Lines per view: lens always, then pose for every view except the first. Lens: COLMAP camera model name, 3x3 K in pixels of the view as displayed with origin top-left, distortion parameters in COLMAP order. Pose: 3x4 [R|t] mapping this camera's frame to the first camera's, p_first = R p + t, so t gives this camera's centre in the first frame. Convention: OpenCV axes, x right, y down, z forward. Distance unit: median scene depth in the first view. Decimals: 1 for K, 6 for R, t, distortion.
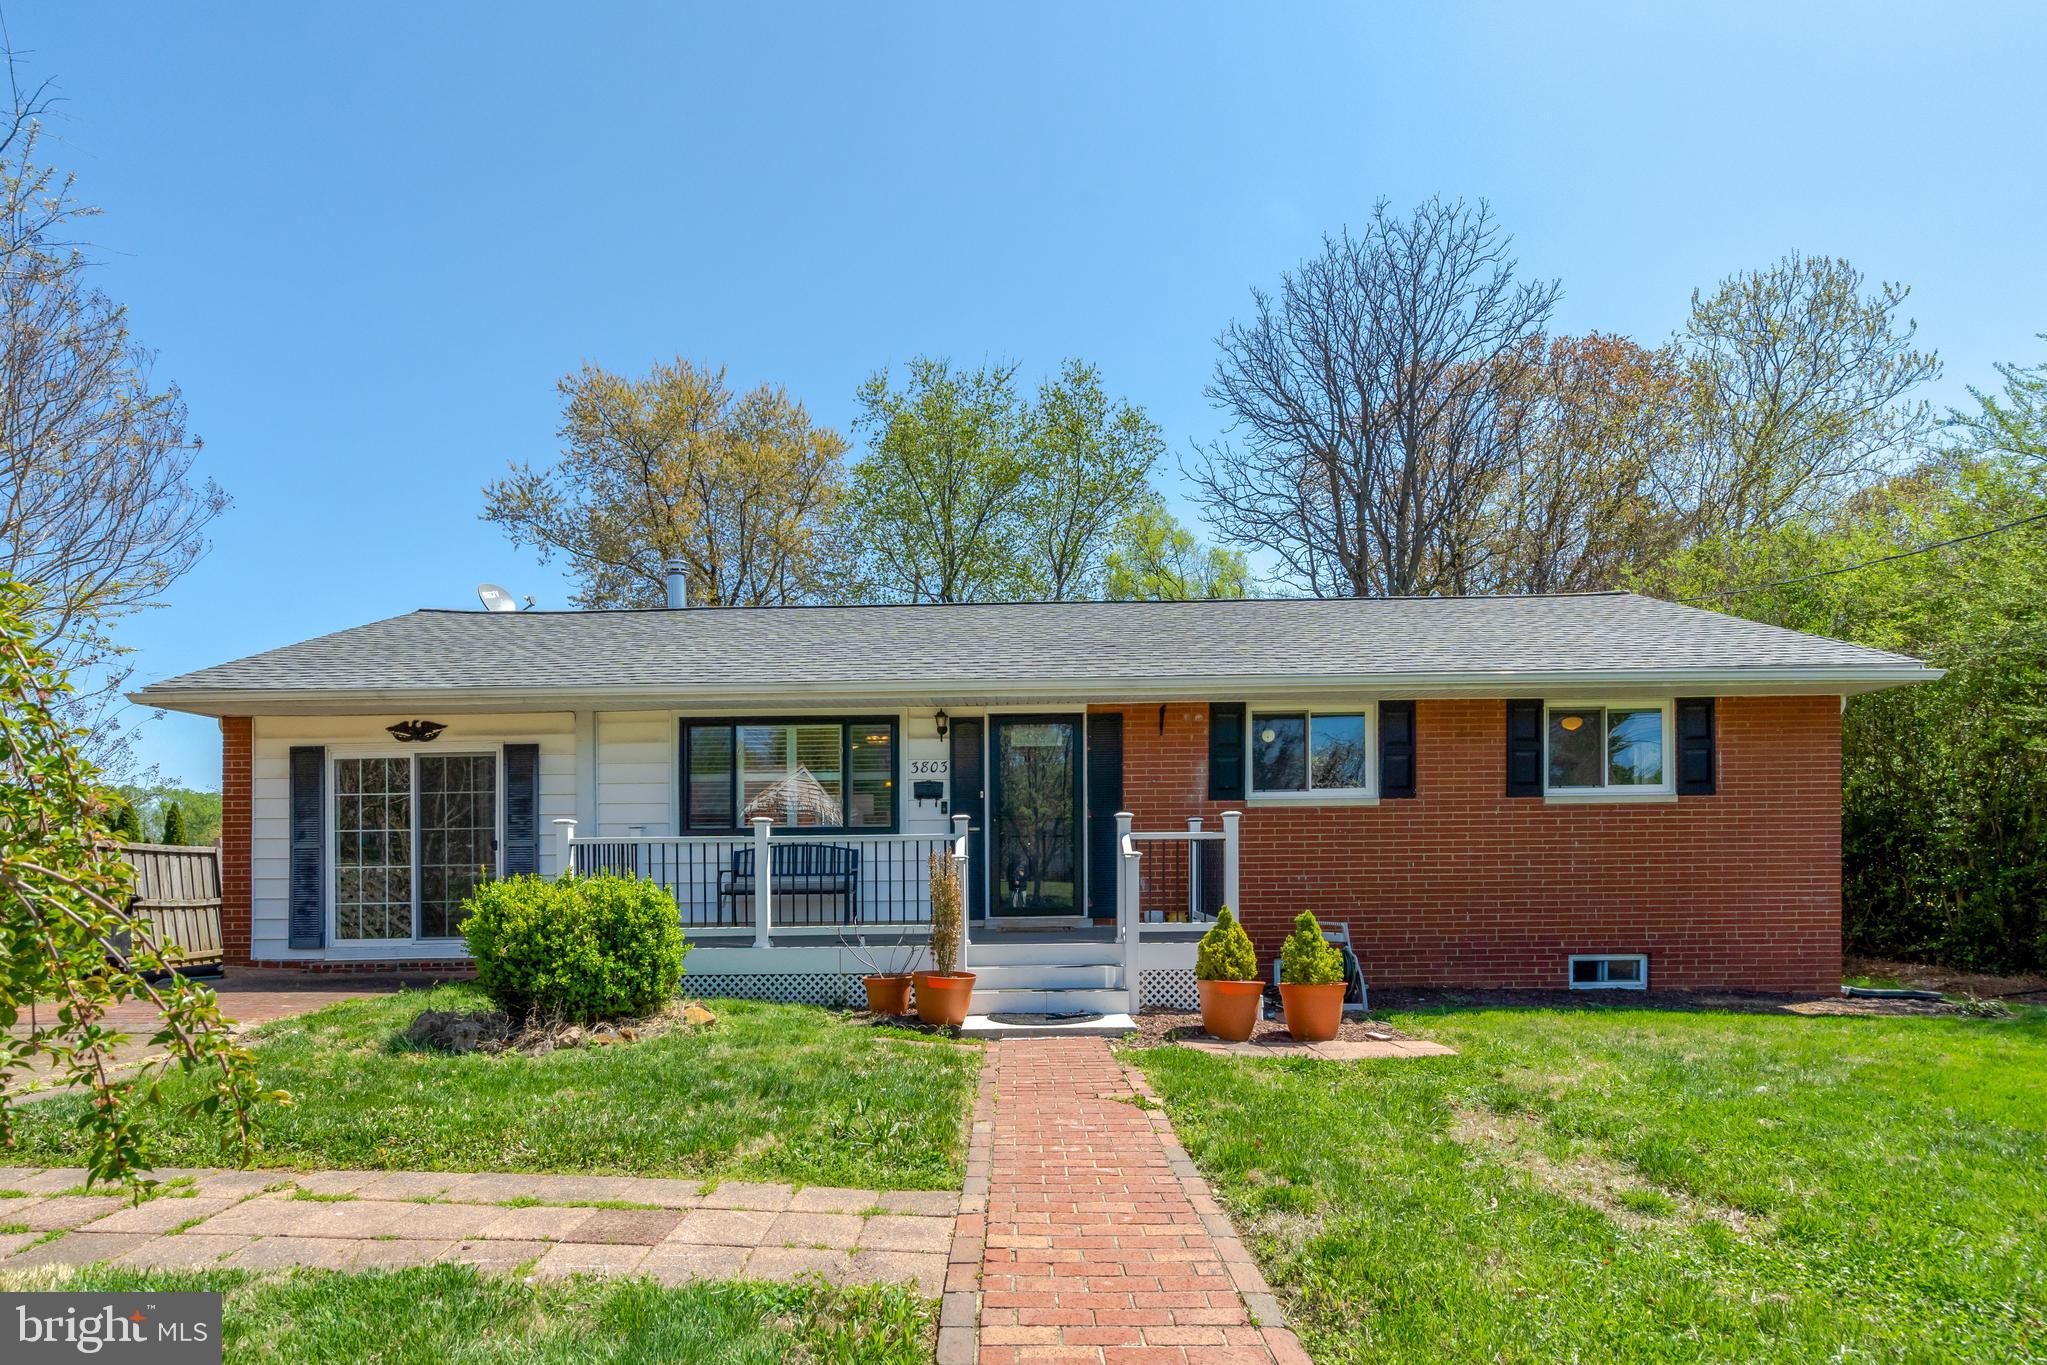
lens RADIAL K [[947.3, 0, 1149.6], [0, 947.3, 773.9], [0, 0, 1]] dist [-0.002293, -0.000113]
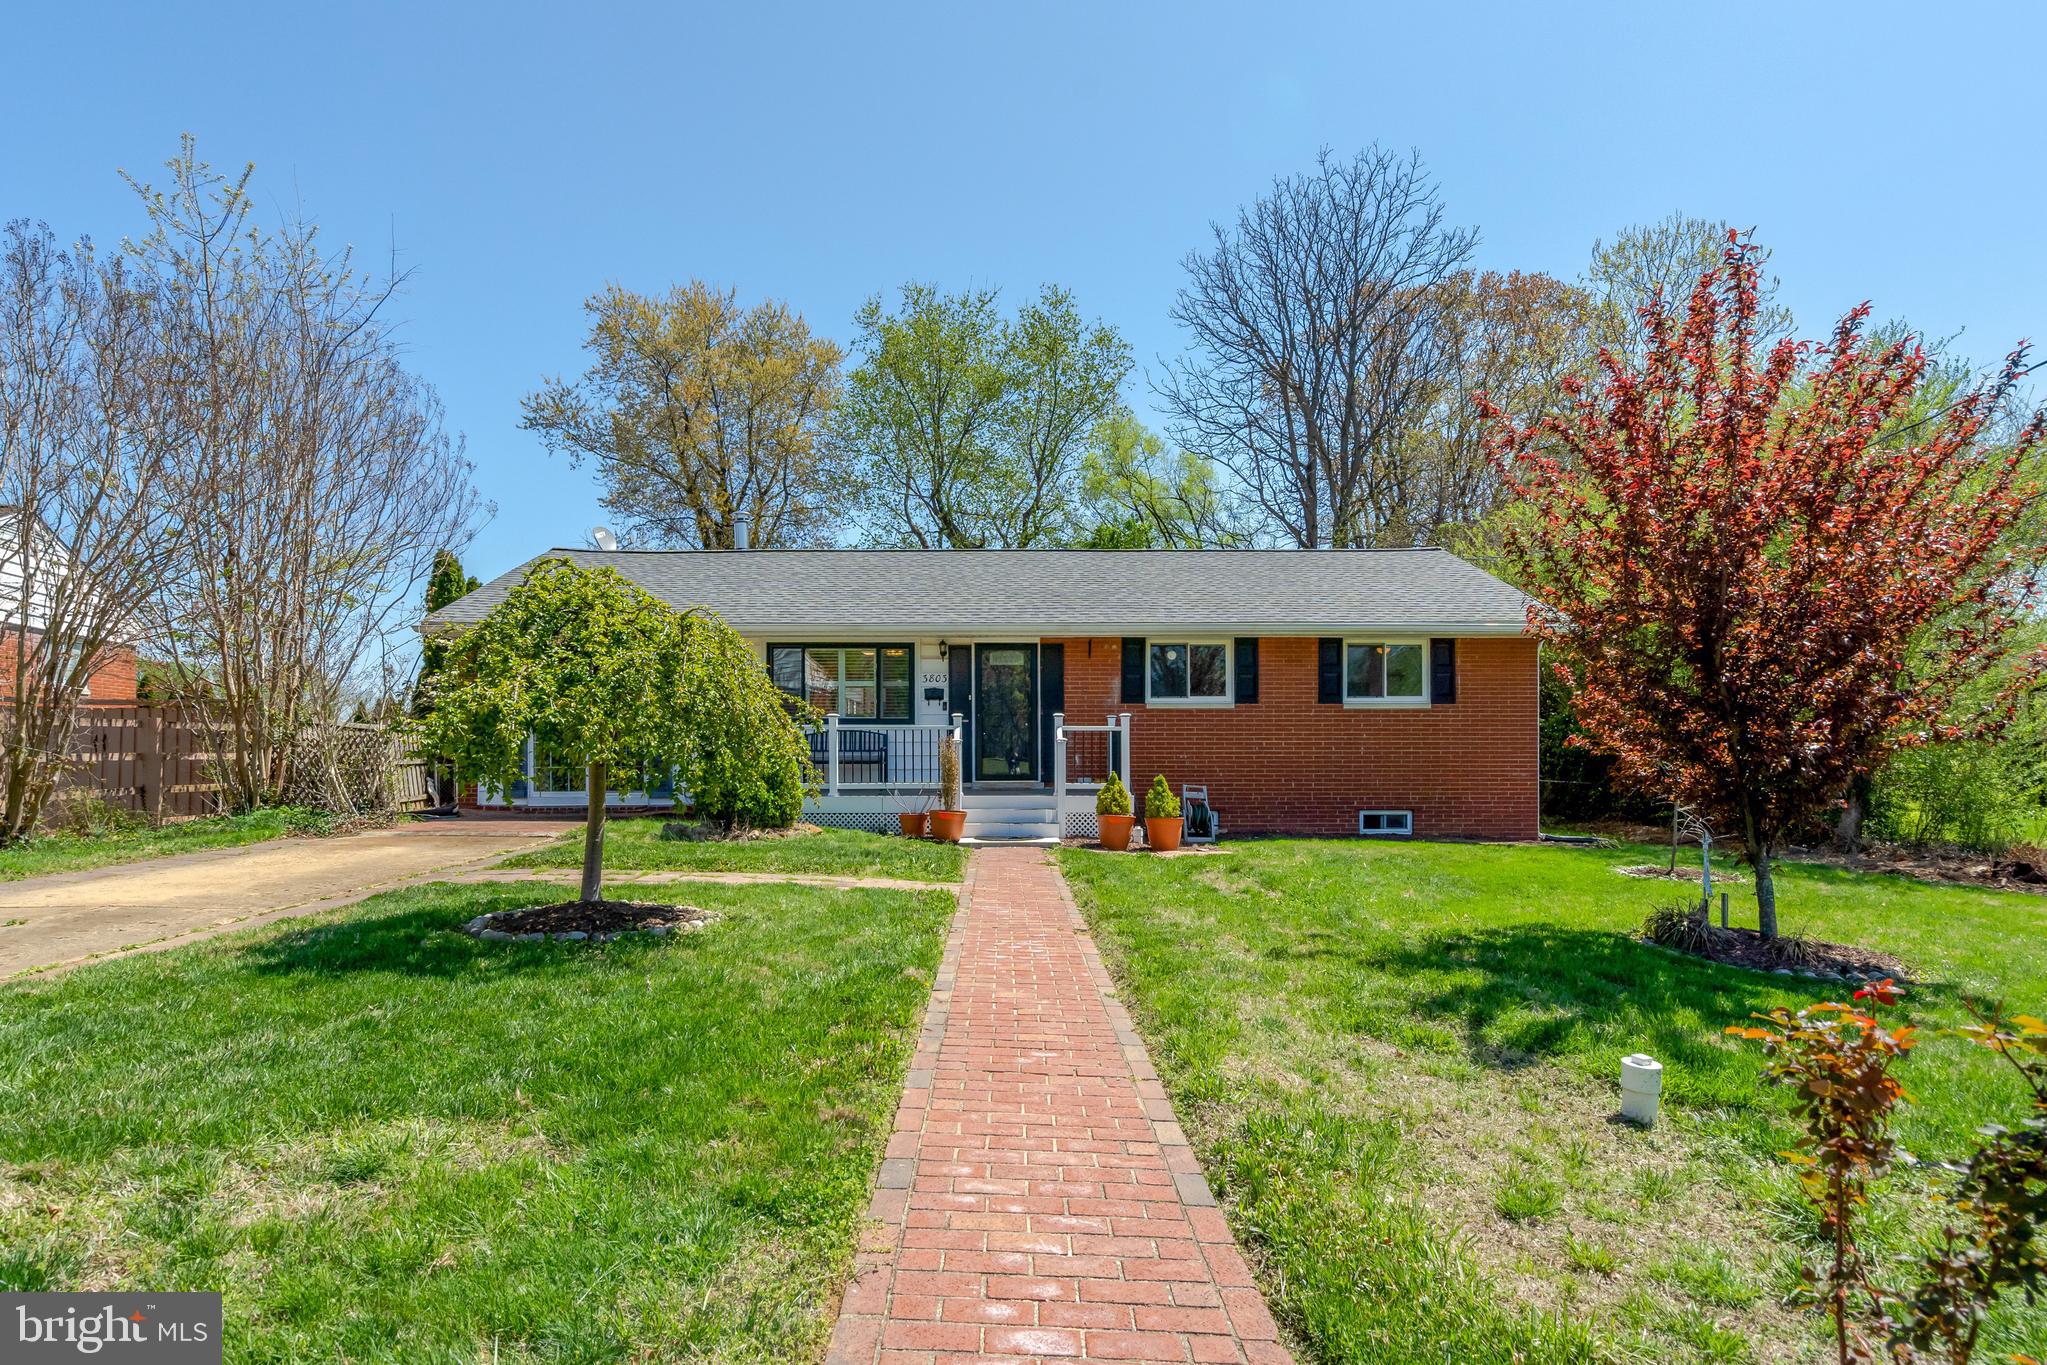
lens RADIAL K [[957.7, 0, 1027.0], [0, 957.7, 672.0], [0, 0, 1]] dist [0.017592, -0.000014]
pose [[0.993583, 0.001843, -0.113092, 0.076178], [0.000335, 0.999815, 0.019238, -0.044591], [0.113106, -0.019152, 0.993398, -0.449985]]
